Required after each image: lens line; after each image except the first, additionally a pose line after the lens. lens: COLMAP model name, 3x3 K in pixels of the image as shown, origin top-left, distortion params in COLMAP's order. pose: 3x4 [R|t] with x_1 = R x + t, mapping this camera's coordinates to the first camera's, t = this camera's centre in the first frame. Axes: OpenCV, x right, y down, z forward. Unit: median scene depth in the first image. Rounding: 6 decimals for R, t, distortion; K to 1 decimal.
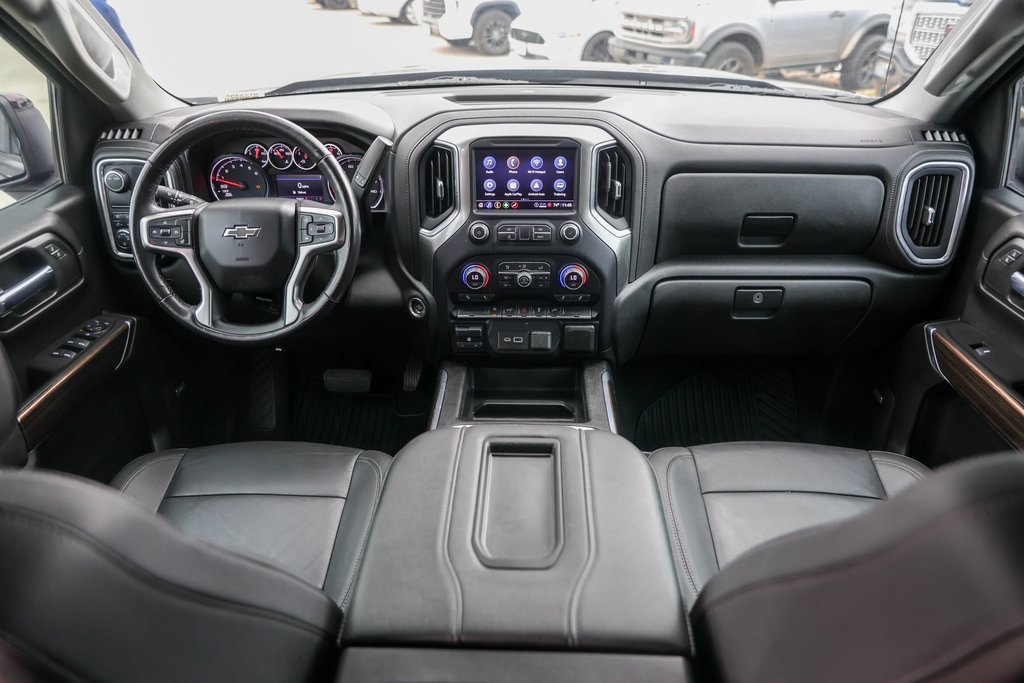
lens RADIAL K [[679.3, 0, 511.4], [0, 679.3, 340.7], [0, 0, 1]] dist [-0.027854, 0.012038]
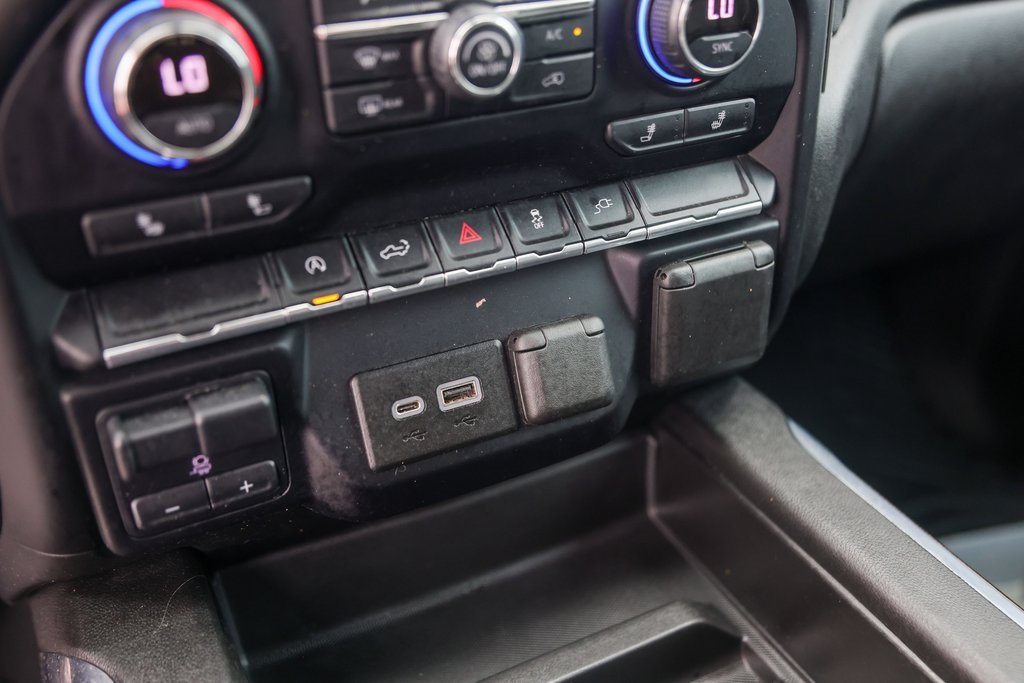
lens RADIAL K [[974.4, 0, 512.2], [0, 974.4, 334.6], [0, 0, 1]] dist [-0.006610, 0.000000]
pose [[0.877495, -0.243197, 0.413350, -0.092392], [0.224362, 0.969926, 0.094367, -0.042955], [-0.423868, 0.009933, 0.905669, 0.780195]]
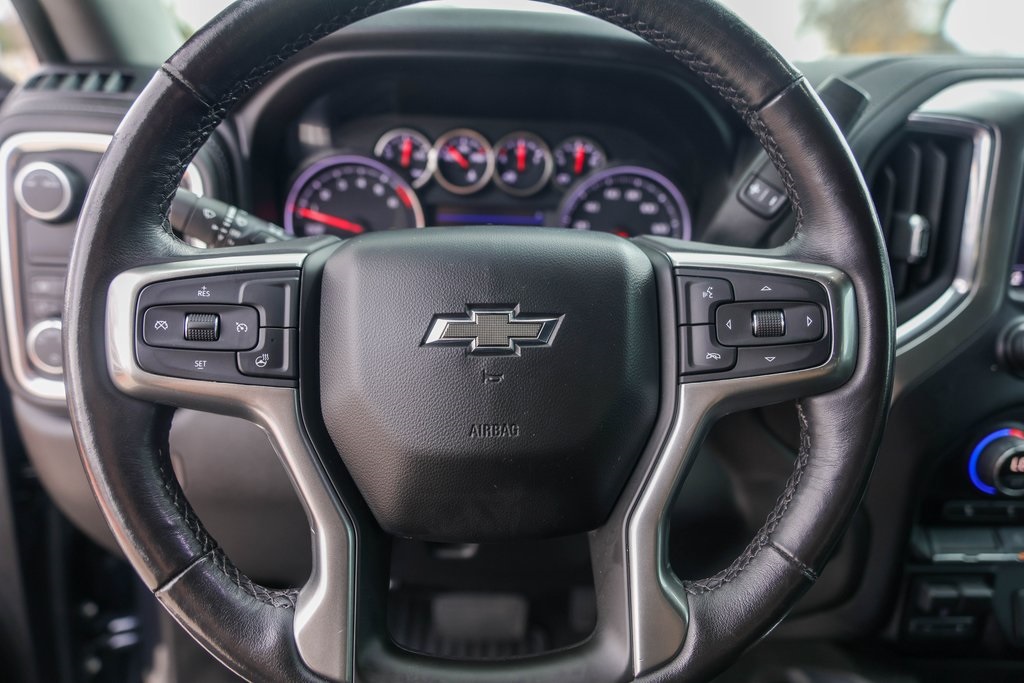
lens RADIAL K [[679.3, 0, 518.5], [0, 679.3, 339.4], [0, 0, 1]] dist [-0.027854, 0.012038]
pose [[0.997273, 0.015716, 0.072109, -0.360987], [-0.003293, 0.985566, -0.169261, -0.097604], [-0.073728, 0.168562, 0.982930, 0.642975]]
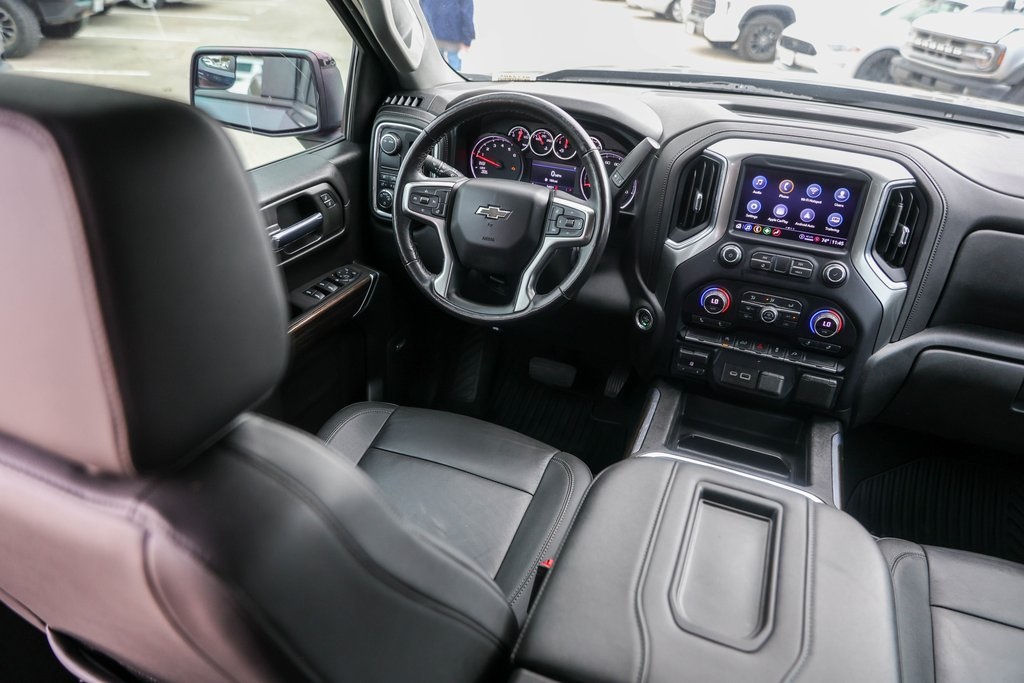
lens RADIAL K [[679.3, 0, 511.0], [0, 679.3, 340.7], [0, 0, 1]] dist [-0.027854, 0.012038]
pose [[0.936807, 0.216767, -0.274601, -0.048605], [-0.214713, 0.975942, 0.037901, -0.016001], [0.276210, 0.023455, 0.960811, 0.033954]]
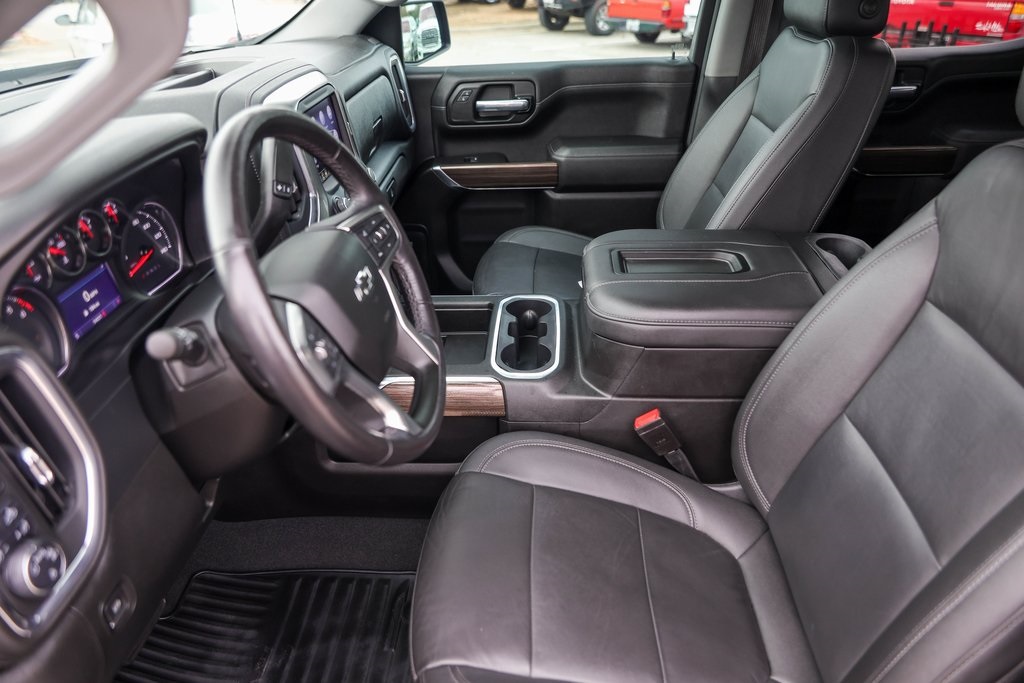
lens RADIAL K [[679.3, 0, 518.6], [0, 679.3, 337.5], [0, 0, 1]] dist [-0.027854, 0.012038]
pose [[0.016422, -0.498050, 0.866993, -0.867938], [0.512117, 0.748928, 0.420527, -0.281321], [-0.858759, 0.437096, 0.267359, 0.643584]]
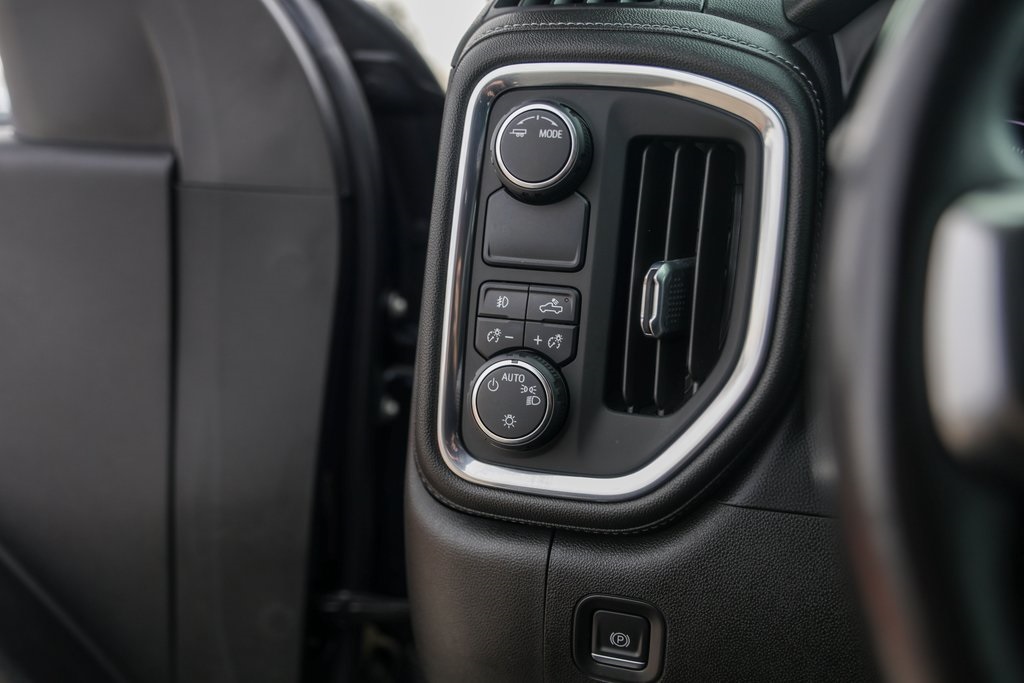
lens RADIAL K [[974.4, 0, 509.2], [0, 974.4, 341.0], [0, 0, 1]] dist [-0.006610, 0.000000]
pose [[0.967841, 0.089581, -0.235072, -0.523284], [-0.157117, 0.945032, -0.286755, -0.080574], [0.196463, 0.314467, 0.928716, 0.724376]]
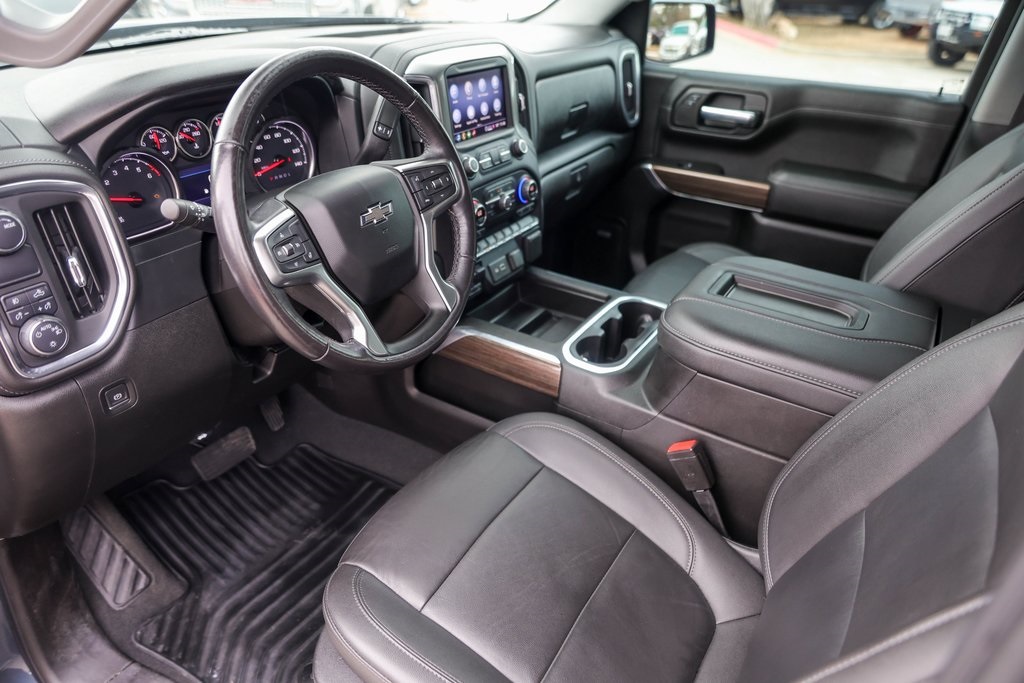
lens RADIAL K [[679.3, 0, 522.9], [0, 679.3, 341.6], [0, 0, 1]] dist [-0.027854, 0.012038]
pose [[0.496859, -0.414872, 0.762242, -0.829432], [0.391640, 0.890995, 0.229663, -0.128264], [-0.774435, 0.184414, 0.605179, 0.408440]]
